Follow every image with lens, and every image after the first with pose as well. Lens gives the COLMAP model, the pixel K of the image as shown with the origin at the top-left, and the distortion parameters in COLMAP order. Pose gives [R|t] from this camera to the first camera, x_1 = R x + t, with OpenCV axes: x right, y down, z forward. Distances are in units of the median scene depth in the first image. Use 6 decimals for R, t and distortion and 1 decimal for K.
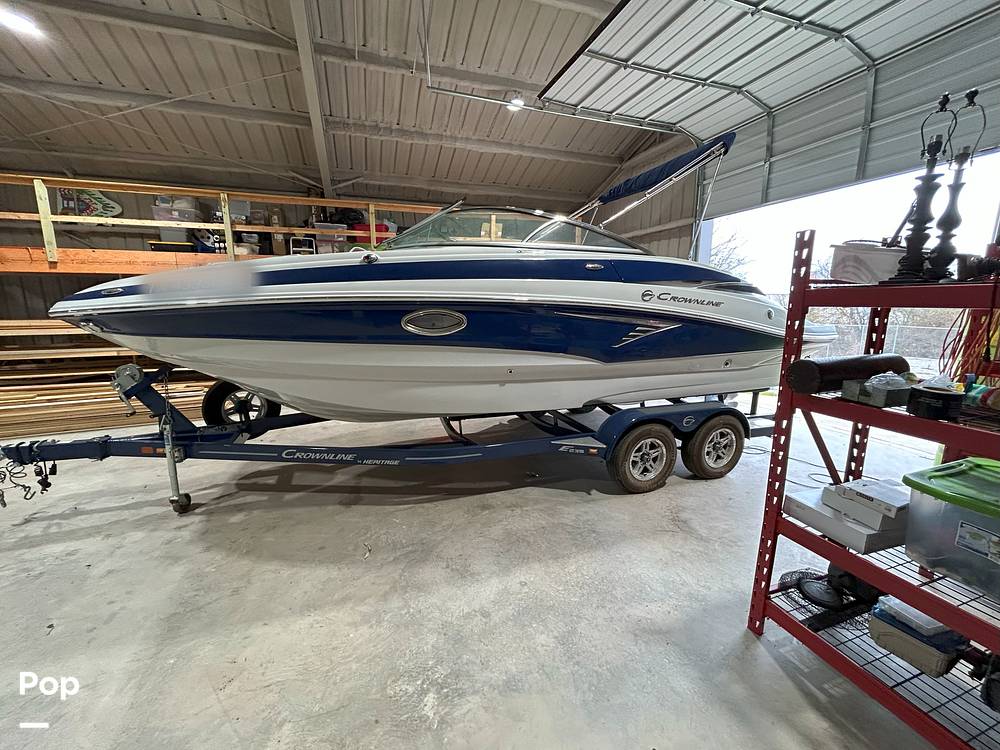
lens RADIAL K [[403.0, 0, 498.7], [0, 403.0, 375.1], [0, 0, 1]] dist [0.001121, 0.000237]
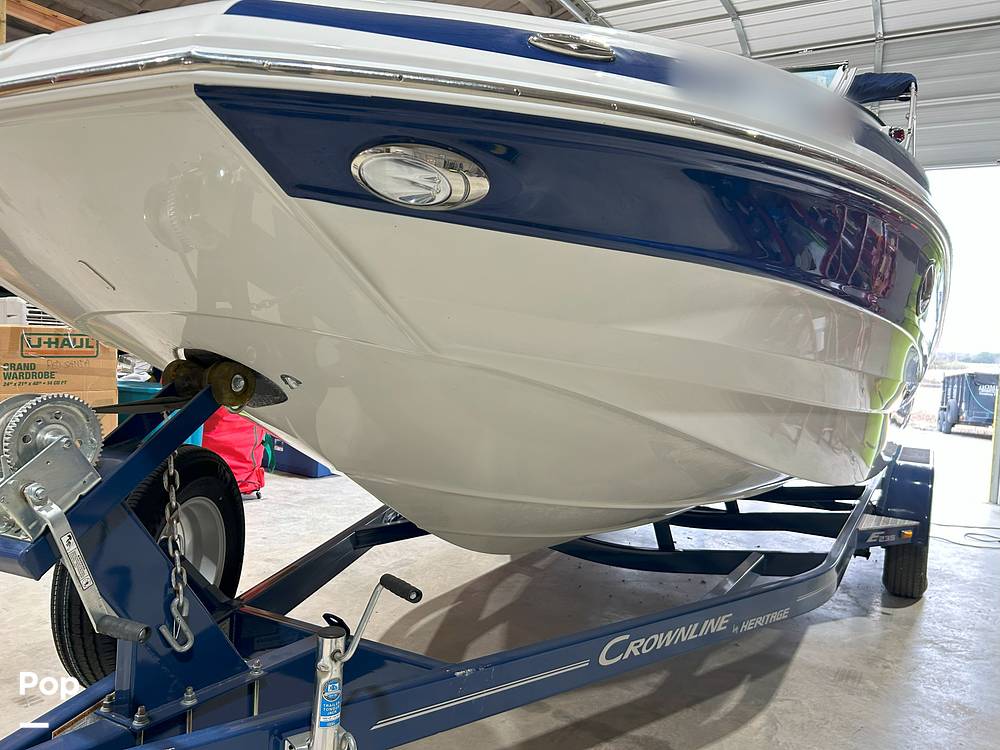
lens RADIAL K [[767.6, 0, 519.9], [0, 767.6, 376.2], [0, 0, 1]] dist [0.000301, 0.003098]
pose [[0.749289, 0.003196, 0.662235, -0.883523], [0.068092, 0.994317, -0.081842, 0.012007], [-0.658733, 0.106416, 0.744813, 0.484432]]
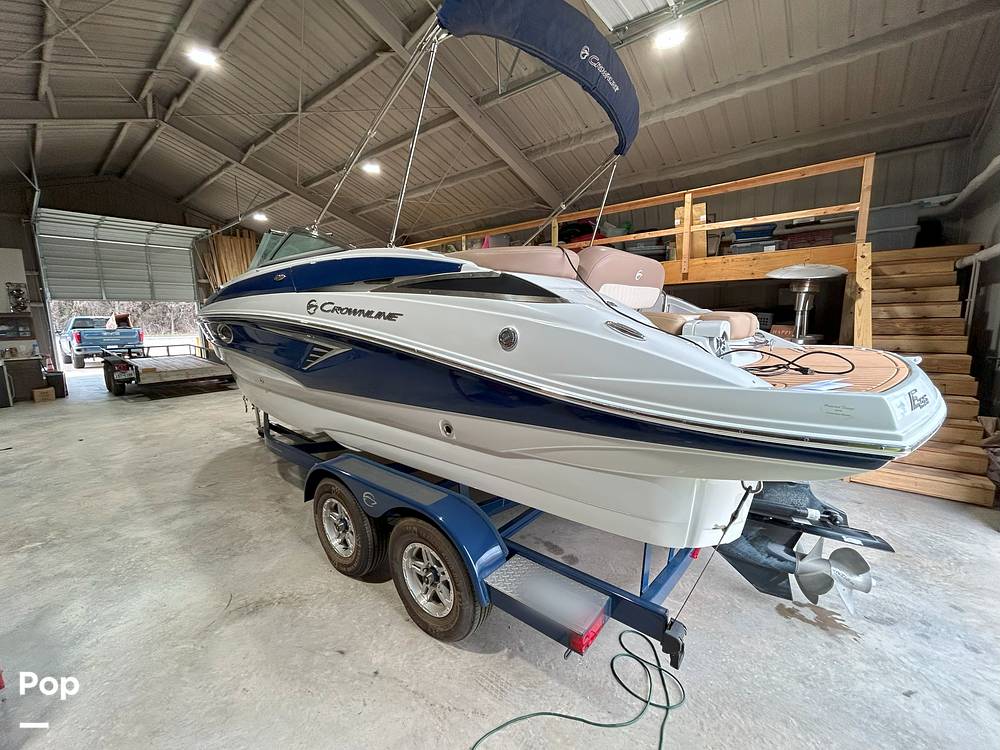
lens RADIAL K [[401.9, 0, 498.7], [0, 401.9, 373.6], [0, 0, 1]] dist [-0.000437, 0.000181]
pose [[0.522318, 0.112379, -0.845314, 1.090112], [-0.137069, 0.989453, 0.046846, -0.140587], [0.841663, 0.091398, 0.532213, 0.811941]]
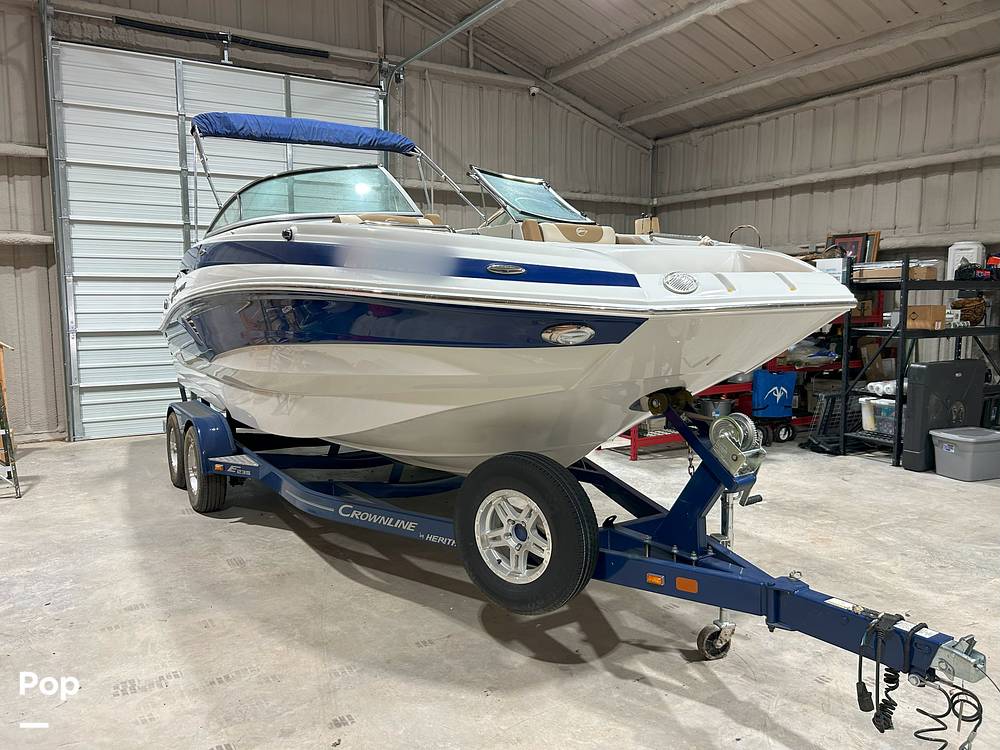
lens RADIAL K [[752.1, 0, 496.0], [0, 752.1, 375.8], [0, 0, 1]] dist [0.050389, -0.050854]
pose [[-0.200291, -0.108449, 0.973716, -1.536702], [0.180469, 0.972765, 0.145465, -0.225829], [-0.962972, 0.204861, -0.175265, 1.258464]]
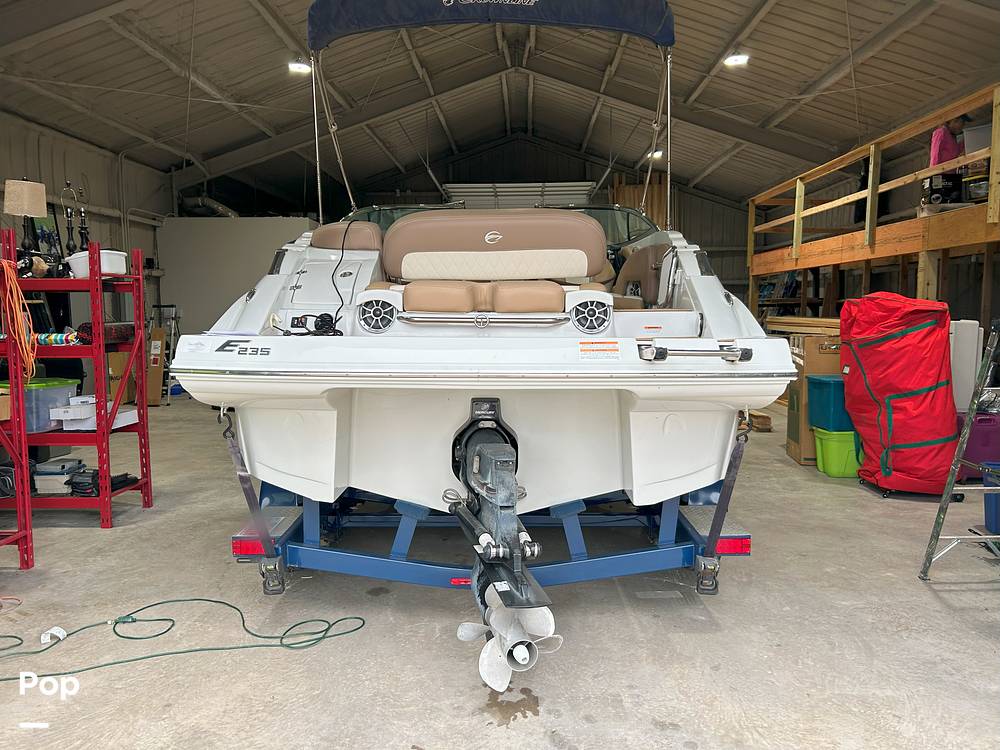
lens RADIAL K [[752.1, 0, 496.0], [0, 752.1, 375.8], [0, 0, 1]] dist [0.050389, -0.050854]
pose [[-0.351170, 0.083701, -0.932563, 1.607893], [-0.164348, 0.975023, 0.149399, -0.277249], [0.921775, 0.205729, -0.328643, 1.751627]]
